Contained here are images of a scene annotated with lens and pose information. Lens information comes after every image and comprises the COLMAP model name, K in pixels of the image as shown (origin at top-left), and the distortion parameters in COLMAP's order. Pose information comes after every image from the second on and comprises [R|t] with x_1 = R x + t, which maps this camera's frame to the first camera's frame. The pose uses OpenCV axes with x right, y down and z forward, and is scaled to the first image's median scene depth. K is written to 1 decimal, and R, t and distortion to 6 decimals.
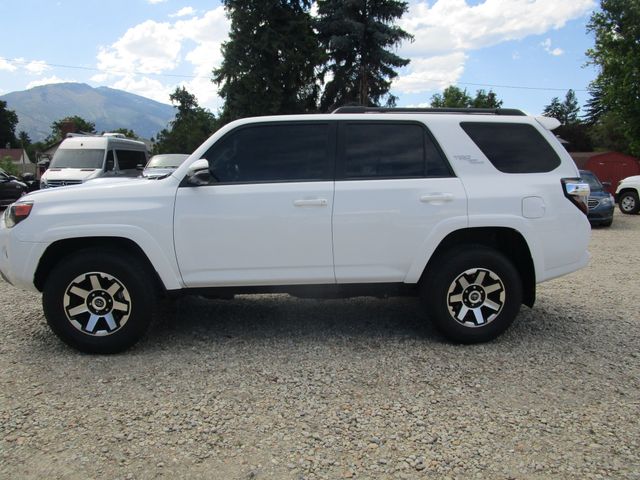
lens RADIAL K [[447.9, 0, 329.1], [0, 447.9, 257.0], [0, 0, 1]] dist [-0.023979, 0.011968]
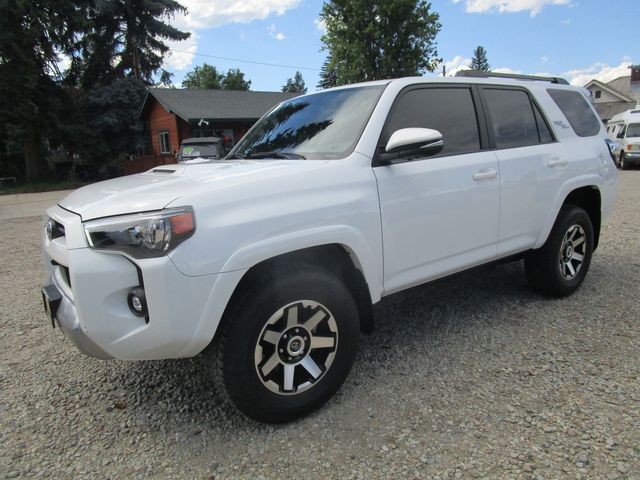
lens RADIAL K [[447.9, 0, 321.5], [0, 447.9, 246.4], [0, 0, 1]] dist [-0.023979, 0.011968]
pose [[0.863506, -0.153400, 0.480444, -0.787909], [0.143697, 0.987969, 0.057178, -0.079916], [-0.483434, 0.019665, 0.875160, 0.379989]]
